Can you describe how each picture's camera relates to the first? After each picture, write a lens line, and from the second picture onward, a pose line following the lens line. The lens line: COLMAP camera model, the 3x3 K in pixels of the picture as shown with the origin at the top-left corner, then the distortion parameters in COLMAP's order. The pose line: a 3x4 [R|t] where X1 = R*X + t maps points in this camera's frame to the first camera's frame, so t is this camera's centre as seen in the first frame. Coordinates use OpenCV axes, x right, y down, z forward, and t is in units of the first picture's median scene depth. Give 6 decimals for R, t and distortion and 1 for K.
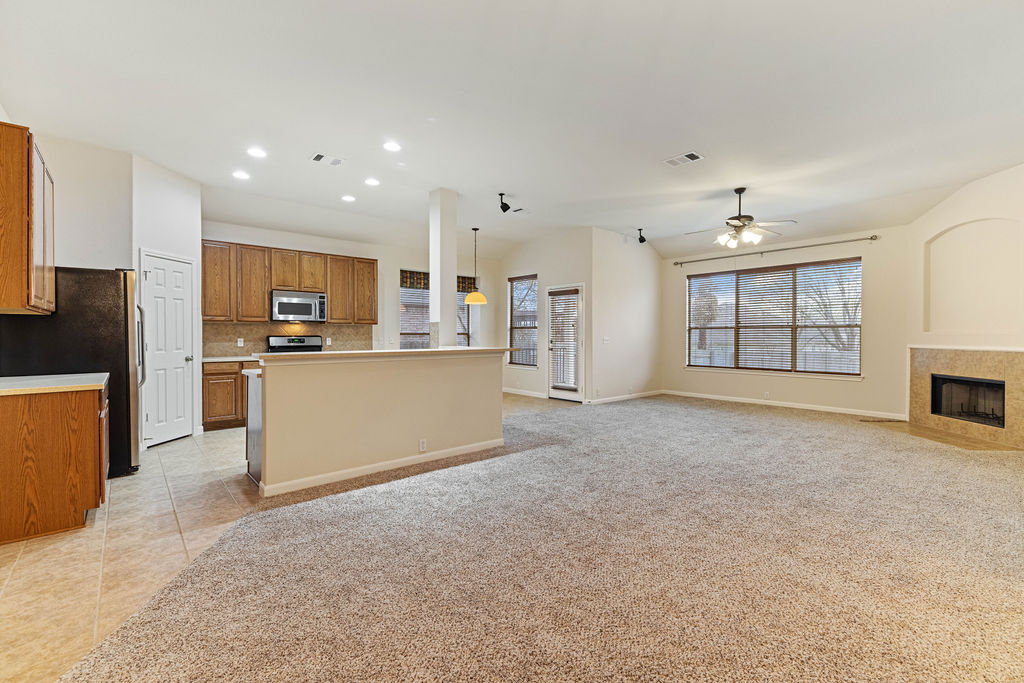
lens RADIAL K [[435.7, 0, 513.1], [0, 435.7, 334.5], [0, 0, 1]] dist [0.001259, 0.000274]
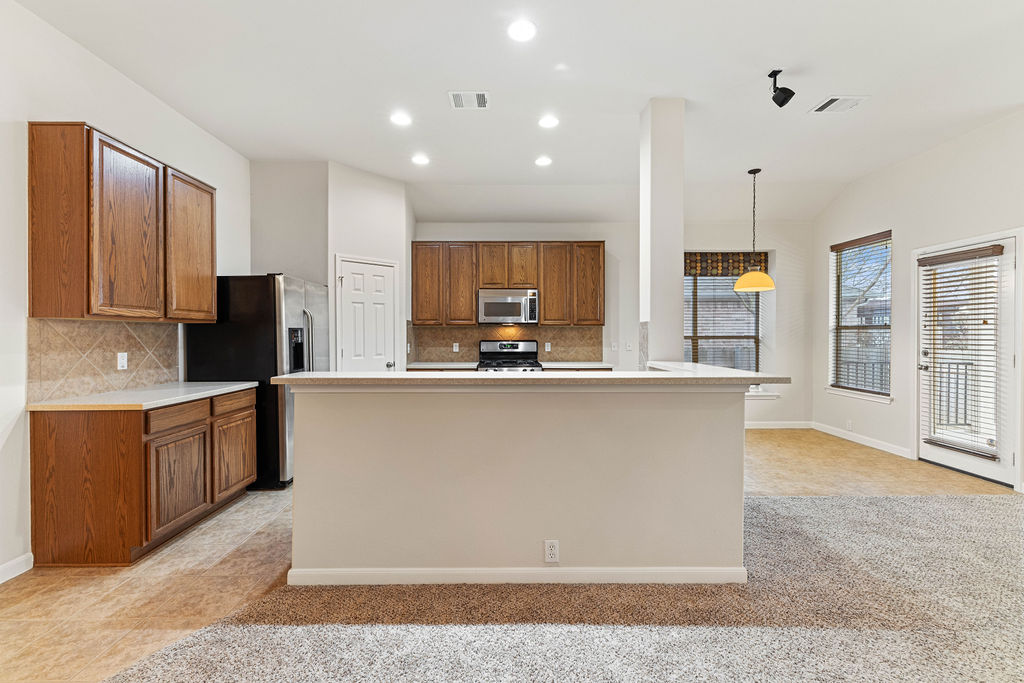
lens RADIAL K [[435.7, 0, 503.7], [0, 435.7, 336.2], [0, 0, 1]] dist [0.001259, 0.000274]
pose [[0.753734, 0.001758, -0.657178, 0.067443], [0.000943, 0.999992, 0.003757, -0.009460], [0.657179, -0.003451, 0.753726, 0.364549]]
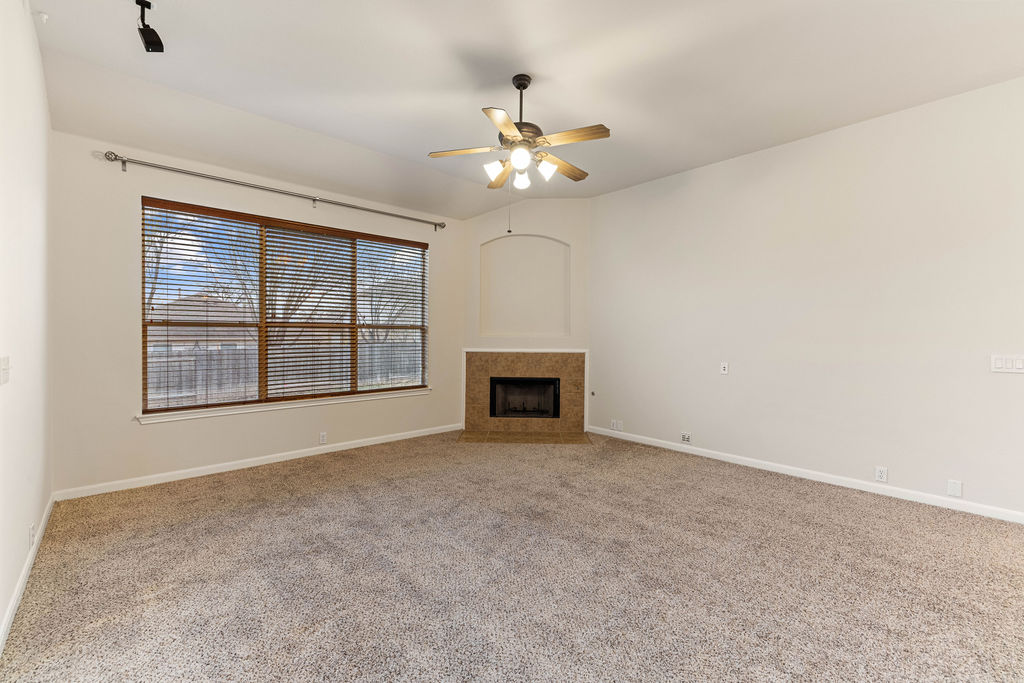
lens RADIAL K [[435.7, 0, 508.2], [0, 435.7, 344.1], [0, 0, 1]] dist [0.001259, 0.000274]
pose [[-0.020503, -0.024875, 0.999480, -0.038746], [-0.006942, 0.999670, 0.024738, -0.010719], [-0.999766, -0.006432, -0.020669, 0.930182]]
